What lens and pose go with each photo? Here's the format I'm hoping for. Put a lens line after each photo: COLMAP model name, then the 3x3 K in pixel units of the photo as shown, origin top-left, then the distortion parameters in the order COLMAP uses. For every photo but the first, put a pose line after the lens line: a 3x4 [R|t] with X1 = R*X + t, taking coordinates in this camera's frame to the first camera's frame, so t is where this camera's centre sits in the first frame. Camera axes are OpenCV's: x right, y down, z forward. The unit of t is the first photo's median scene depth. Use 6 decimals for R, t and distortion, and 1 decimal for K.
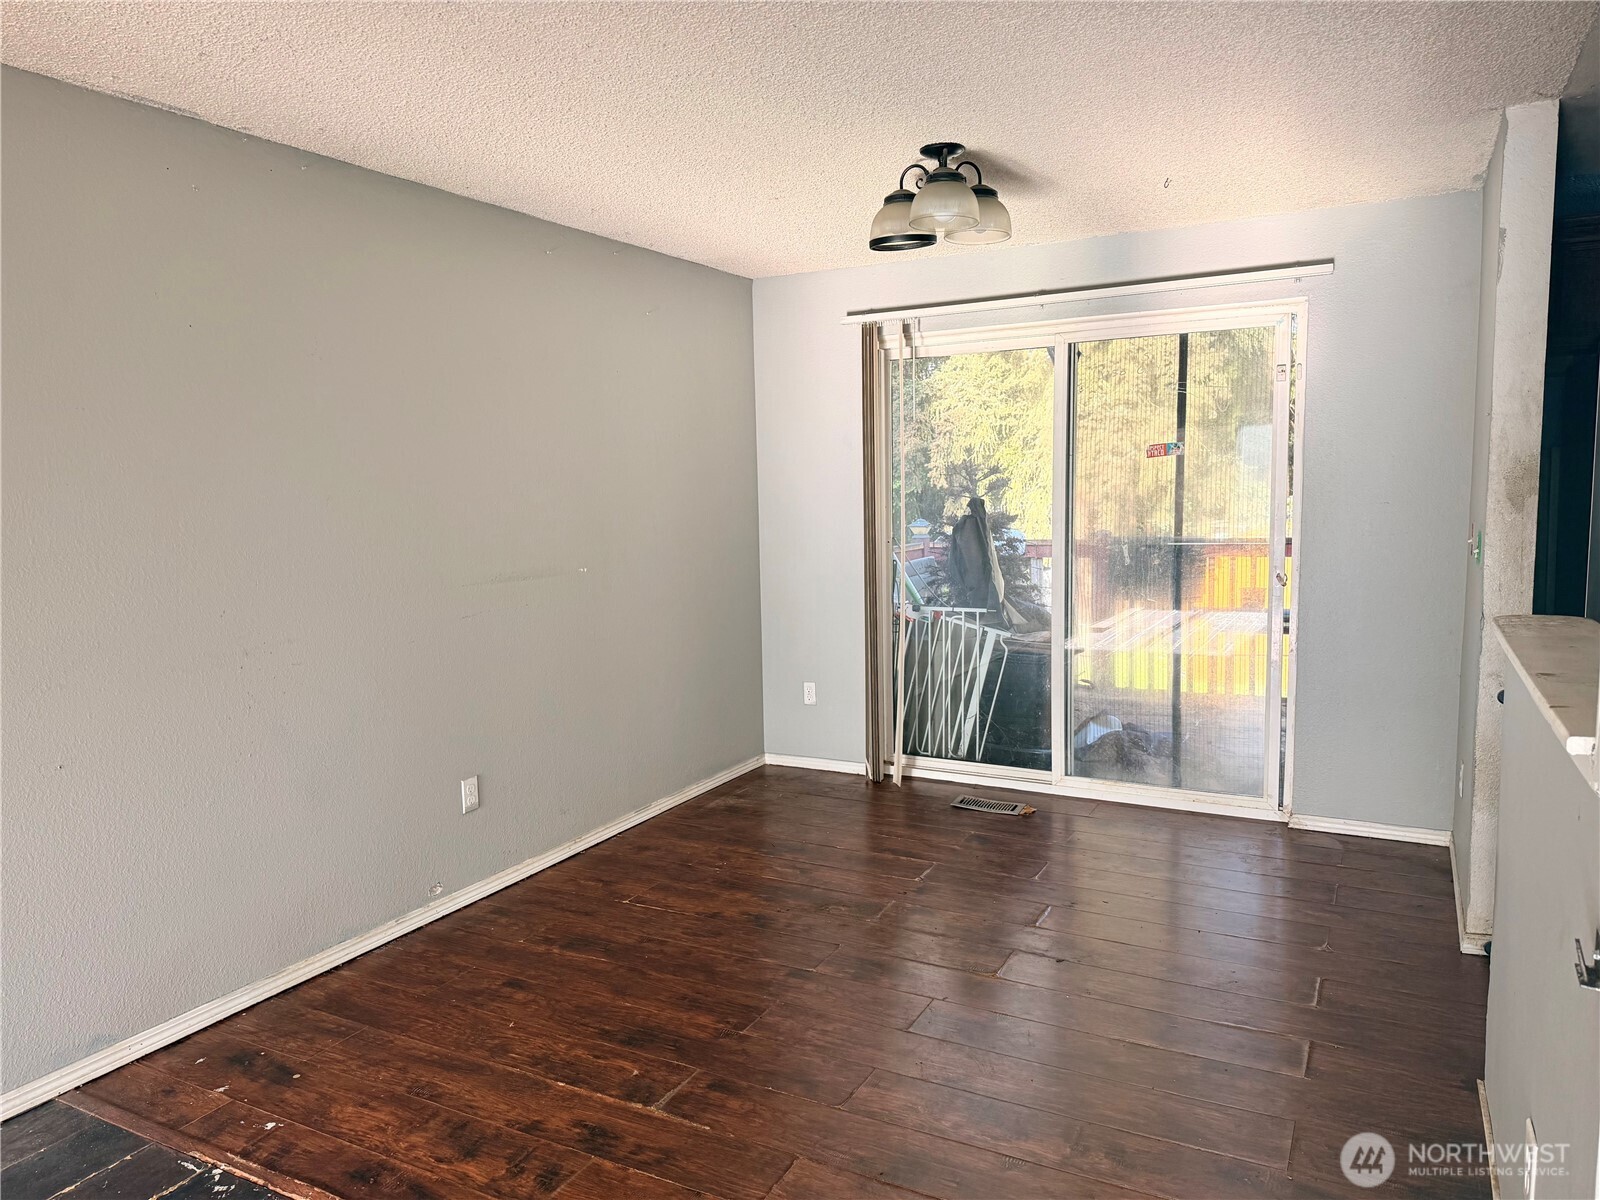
lens RADIAL K [[1135.6, 0, 798.3], [0, 1135.6, 601.8], [0, 0, 1]] dist [0.045258, -0.051047]
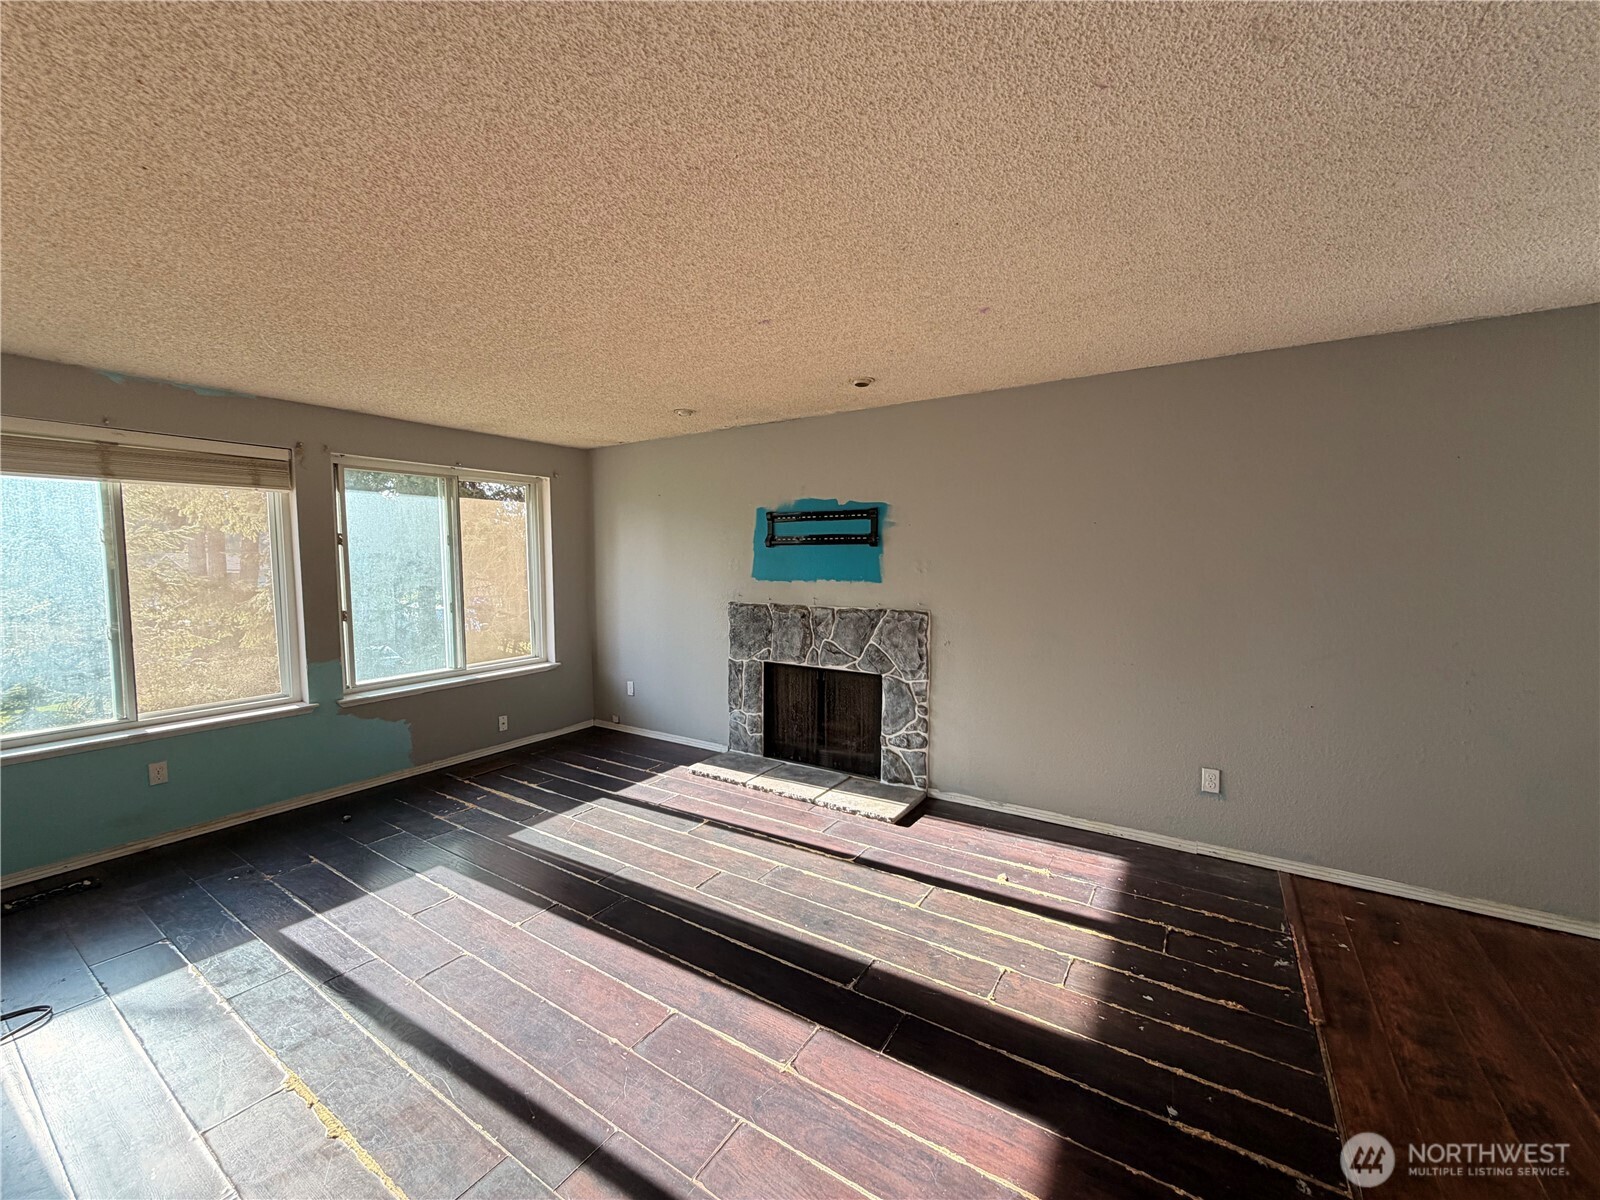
lens RADIAL K [[639.9, 0, 794.6], [0, 639.9, 601.4], [0, 0, 1]] dist [-0.001761, 0.000651]
pose [[-0.077983, 0.094952, -0.992423, 0.444847], [-0.110647, 0.988480, 0.103269, -0.039917], [0.990796, 0.117862, -0.066578, 0.208482]]
